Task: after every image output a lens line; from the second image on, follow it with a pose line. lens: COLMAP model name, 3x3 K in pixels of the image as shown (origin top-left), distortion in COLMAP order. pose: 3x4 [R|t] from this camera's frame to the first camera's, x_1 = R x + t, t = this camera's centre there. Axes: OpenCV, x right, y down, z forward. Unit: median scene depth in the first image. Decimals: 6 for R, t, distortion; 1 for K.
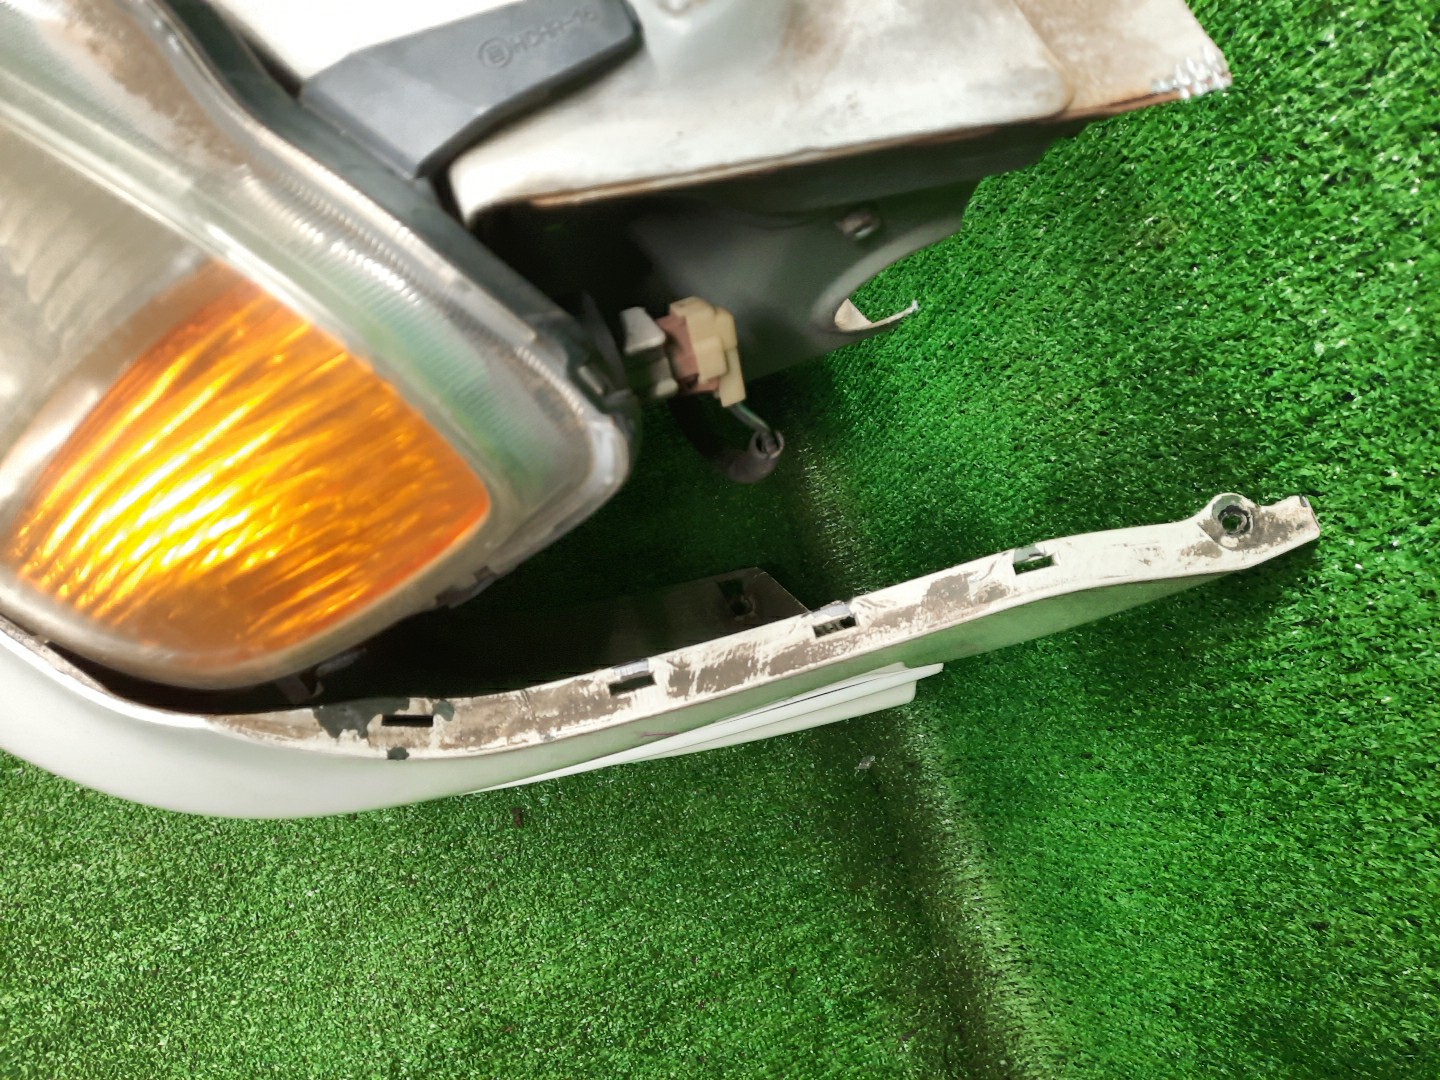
lens RADIAL K [[1044.4, 0, 720.0], [0, 1044.4, 540.0], [0, 0, 1]] dist [0.037183, -0.004916]
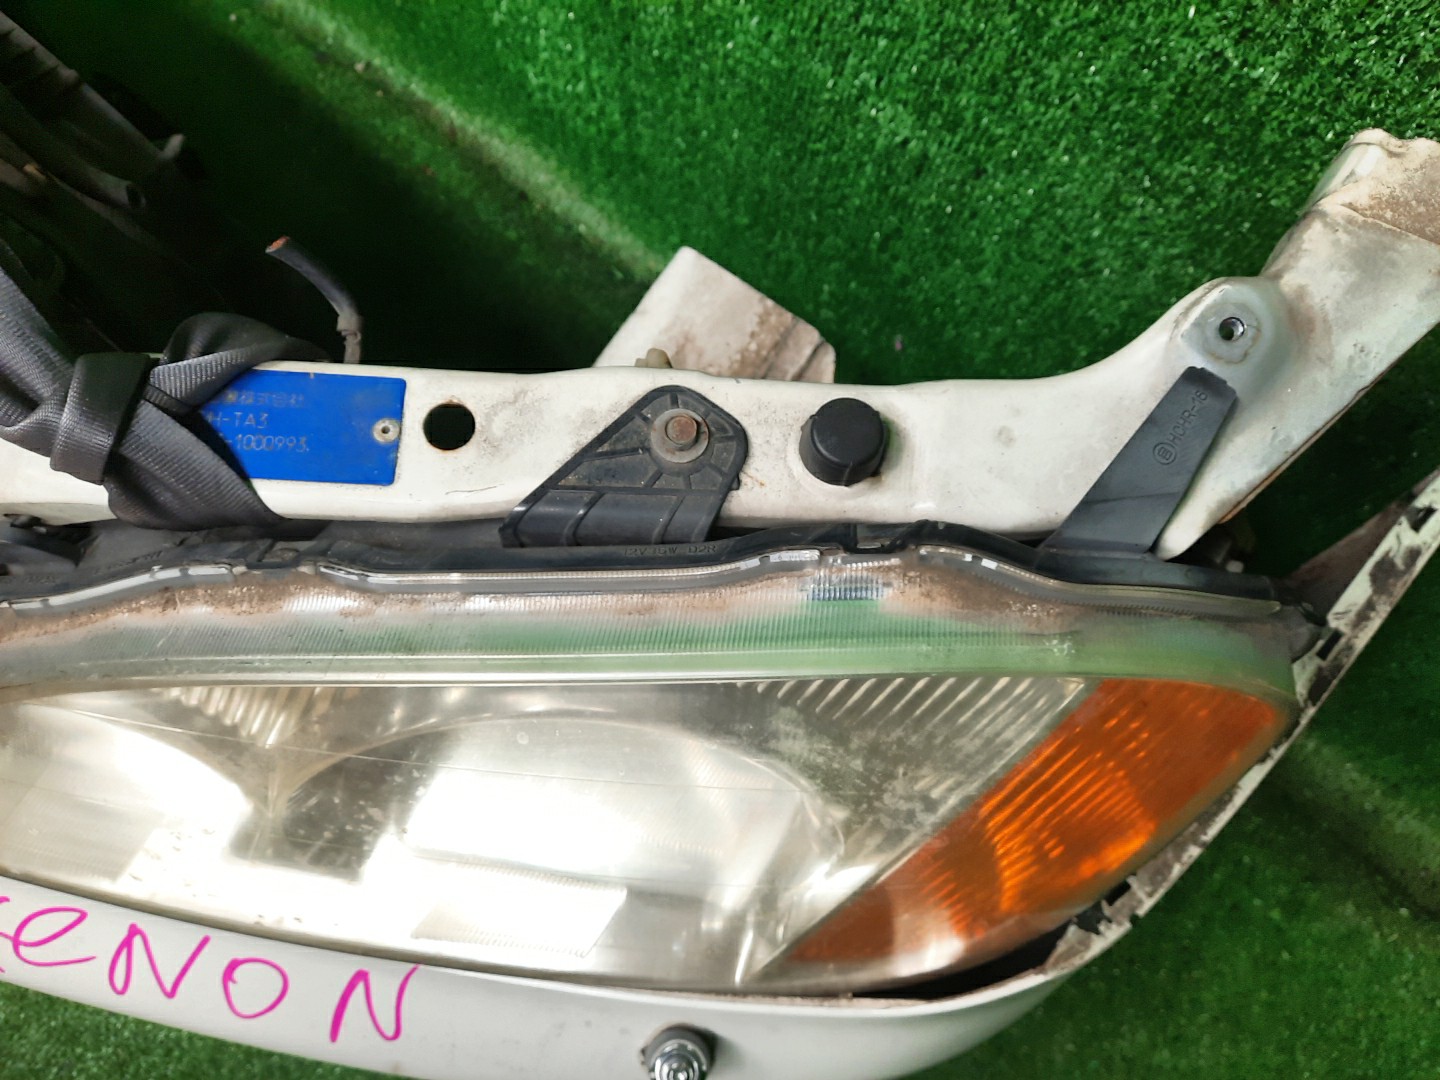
lens RADIAL K [[1044.4, 0, 720.0], [0, 1044.4, 540.0], [0, 0, 1]] dist [0.037183, -0.004916]
pose [[0.846174, -0.528983, 0.064545, -0.529336], [0.530844, 0.847339, -0.014849, -0.397298], [-0.046836, 0.046828, 0.997804, -0.241302]]
